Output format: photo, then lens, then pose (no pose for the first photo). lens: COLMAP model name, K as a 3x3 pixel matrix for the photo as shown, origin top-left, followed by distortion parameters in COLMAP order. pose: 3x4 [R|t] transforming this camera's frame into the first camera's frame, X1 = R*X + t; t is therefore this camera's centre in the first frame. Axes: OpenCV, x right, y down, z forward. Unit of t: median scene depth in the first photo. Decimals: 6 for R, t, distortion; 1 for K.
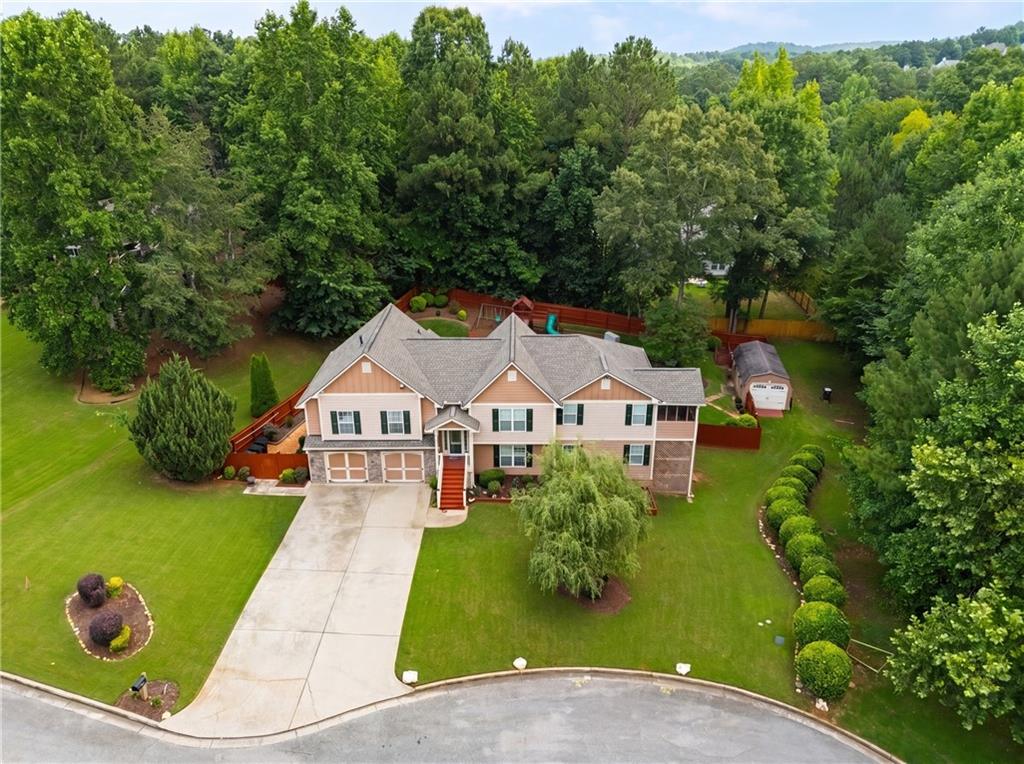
lens RADIAL K [[762.3, 0, 512.4], [0, 762.3, 383.6], [0, 0, 1]] dist [0.001845, -0.000189]
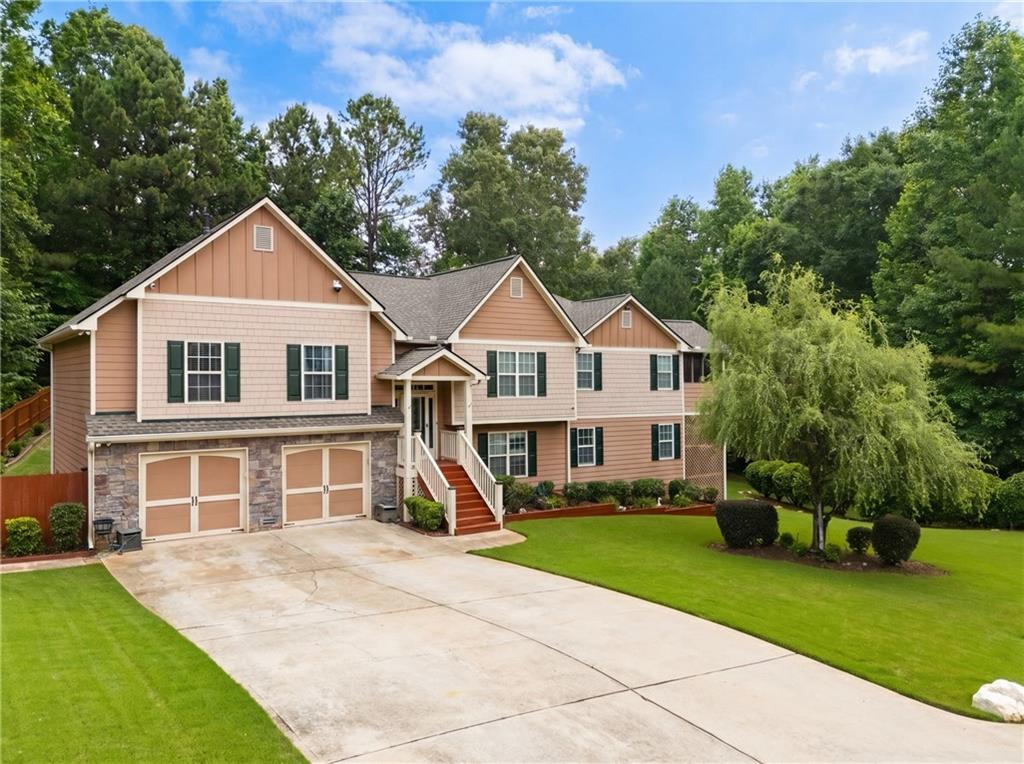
lens RADIAL K [[762.3, 0, 510.2], [0, 762.3, 380.5], [0, 0, 1]] dist [0.001845, -0.000189]
pose [[0.801112, 0.007971, 0.598461, -0.332879], [0.239705, 0.911942, -0.333020, 0.233992], [-0.548417, 0.410241, 0.728658, 0.602663]]
